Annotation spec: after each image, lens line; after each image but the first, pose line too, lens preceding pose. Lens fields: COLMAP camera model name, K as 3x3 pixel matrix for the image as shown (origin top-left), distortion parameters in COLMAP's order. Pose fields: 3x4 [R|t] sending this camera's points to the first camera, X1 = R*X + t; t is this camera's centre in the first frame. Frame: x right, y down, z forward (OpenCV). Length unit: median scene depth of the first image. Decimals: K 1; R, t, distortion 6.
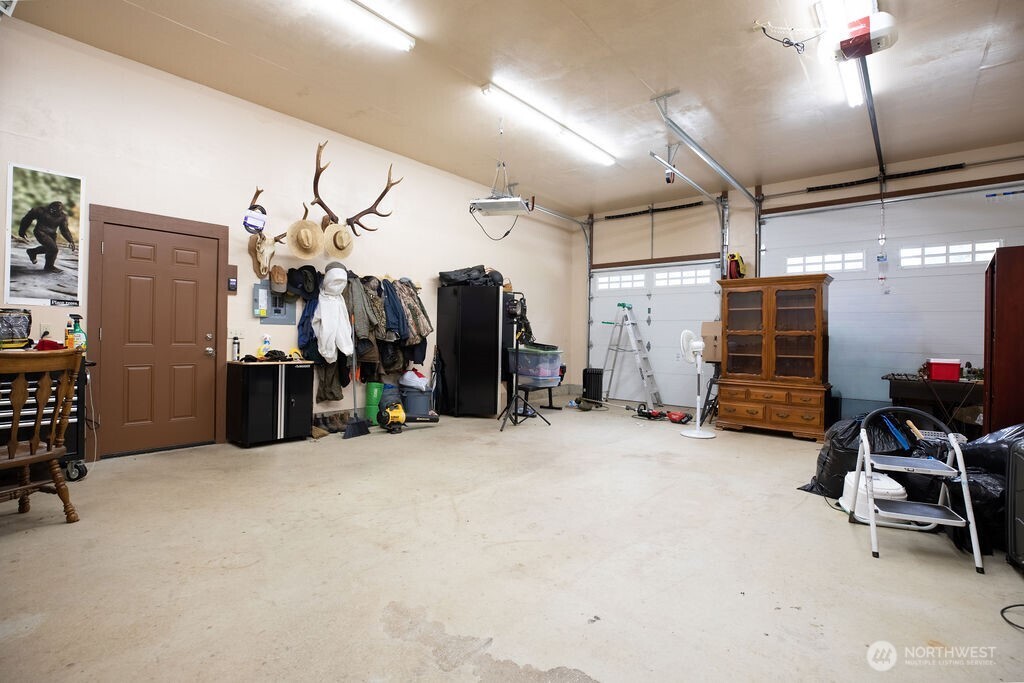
lens RADIAL K [[447.6, 0, 512.0], [0, 447.6, 341.5], [0, 0, 1]] dist [-0.032620, 0.000089]
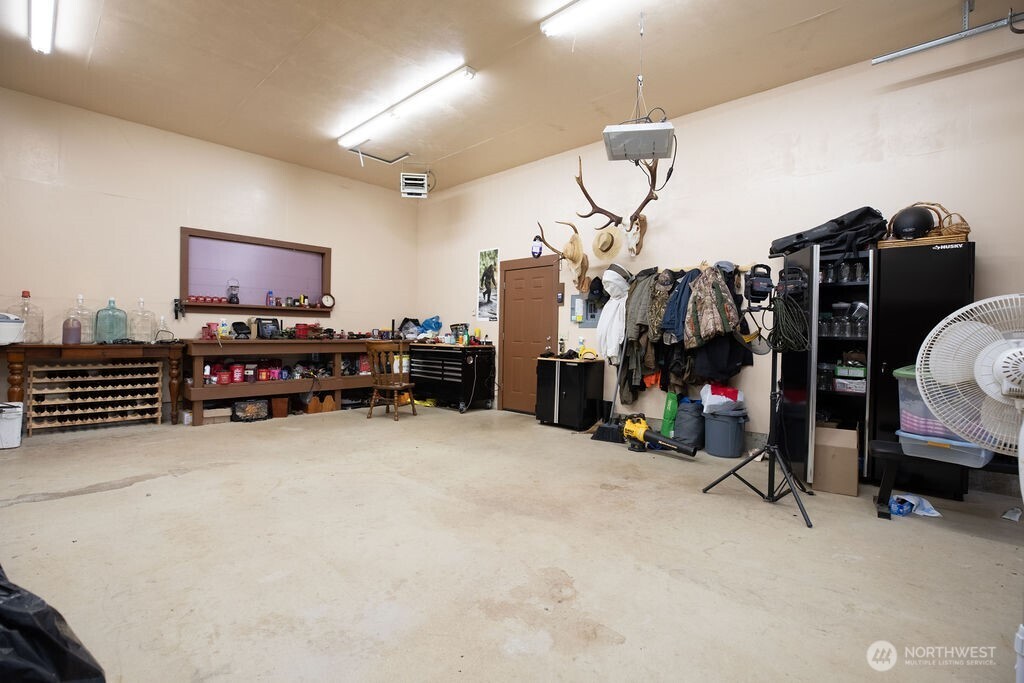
lens RADIAL K [[459.7, 0, 513.8], [0, 459.7, 335.9], [0, 0, 1]] dist [0.003350, 0.000134]
pose [[-0.015992, -0.013386, -0.999783, 0.890486], [-0.026019, 0.999577, -0.012968, 0.003499], [0.999534, 0.025806, -0.016334, 1.114437]]
